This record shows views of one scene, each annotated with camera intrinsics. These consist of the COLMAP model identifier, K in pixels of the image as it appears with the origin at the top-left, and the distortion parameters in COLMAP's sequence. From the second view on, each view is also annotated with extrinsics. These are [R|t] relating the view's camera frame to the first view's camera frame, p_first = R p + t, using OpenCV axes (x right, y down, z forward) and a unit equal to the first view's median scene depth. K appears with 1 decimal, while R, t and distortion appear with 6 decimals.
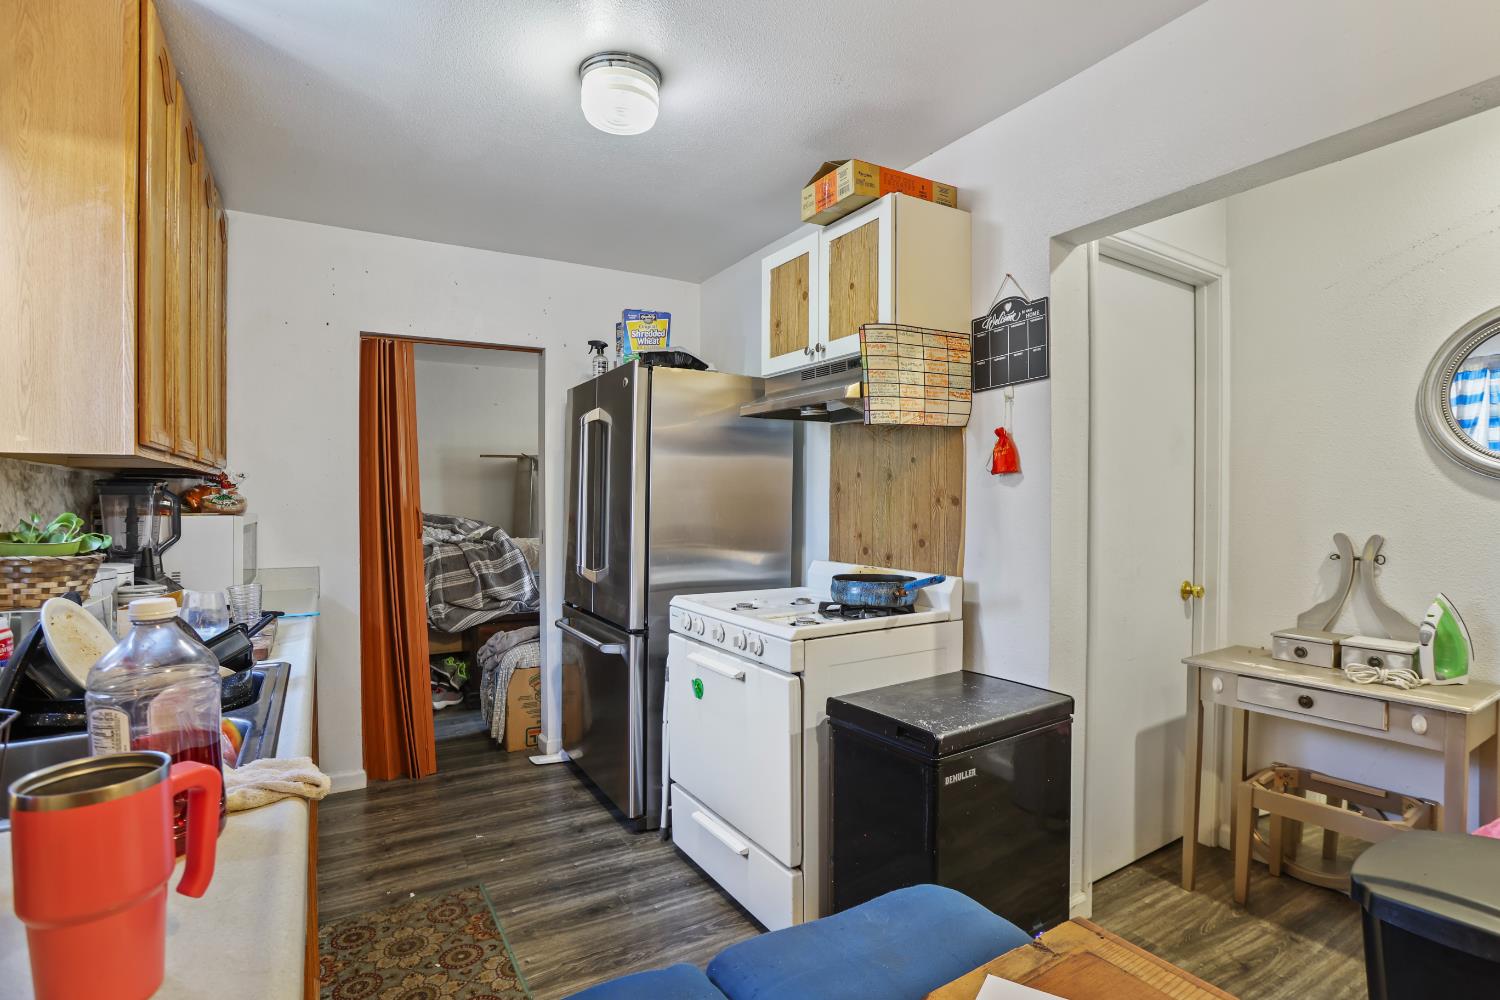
lens RADIAL K [[735.5, 0, 748.0], [0, 735.5, 498.5], [0, 0, 1]] dist [-0.074482, 0.034453]
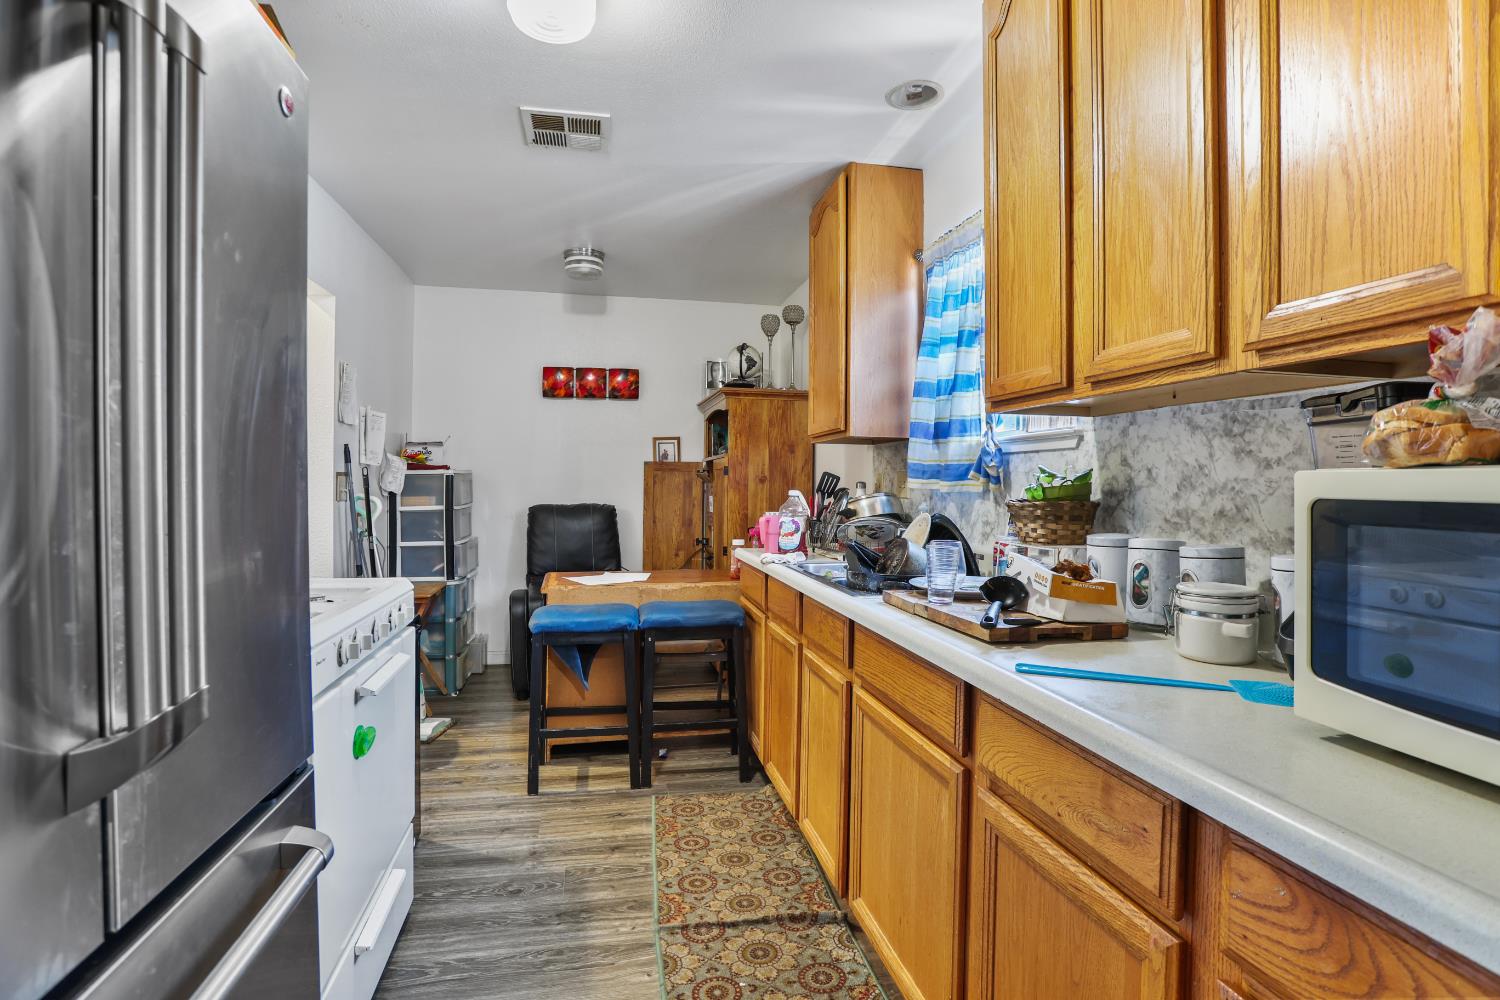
lens RADIAL K [[731.9, 0, 764.8], [0, 731.9, 478.8], [0, 0, 1]] dist [-0.061223, 0.026882]
pose [[-0.946918, 0.000487, 0.321475, -0.567303], [-0.000756, 0.999993, -0.003744, 0.028376], [-0.321474, -0.003788, -0.946911, 1.389751]]
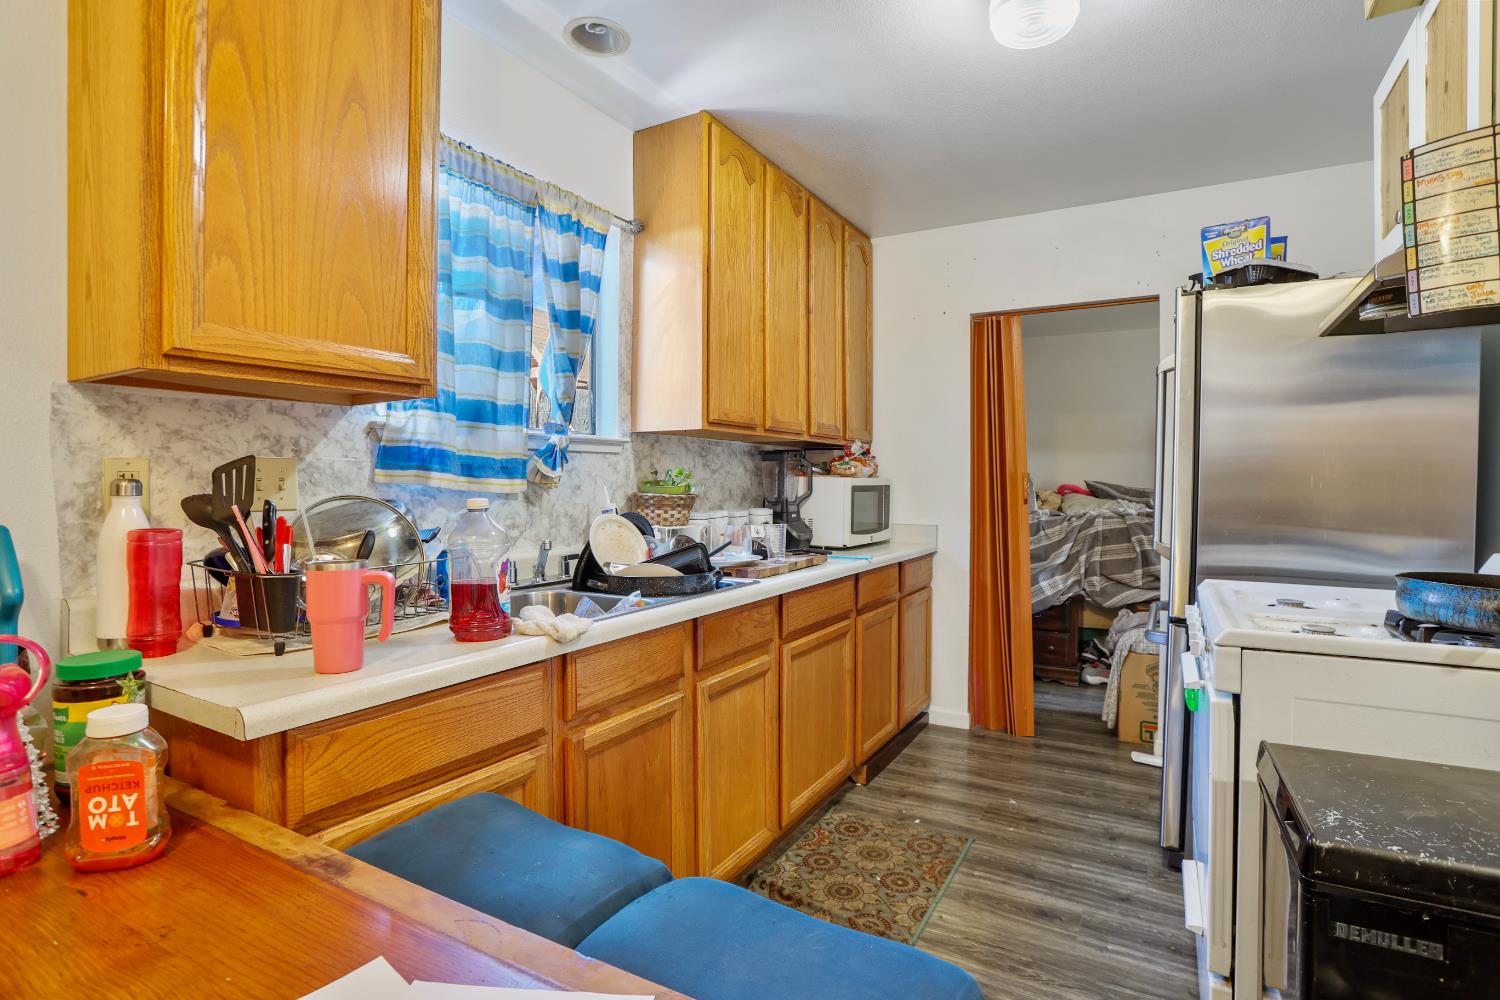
lens RADIAL K [[731.9, 0, 764.8], [0, 731.9, 478.8], [0, 0, 1]] dist [-0.061223, 0.026882]
pose [[0.495931, 0.000173, -0.868362, 0.340248], [-0.003243, 0.999993, -0.001653, 0.028515], [0.868356, 0.003636, 0.495928, 0.220856]]
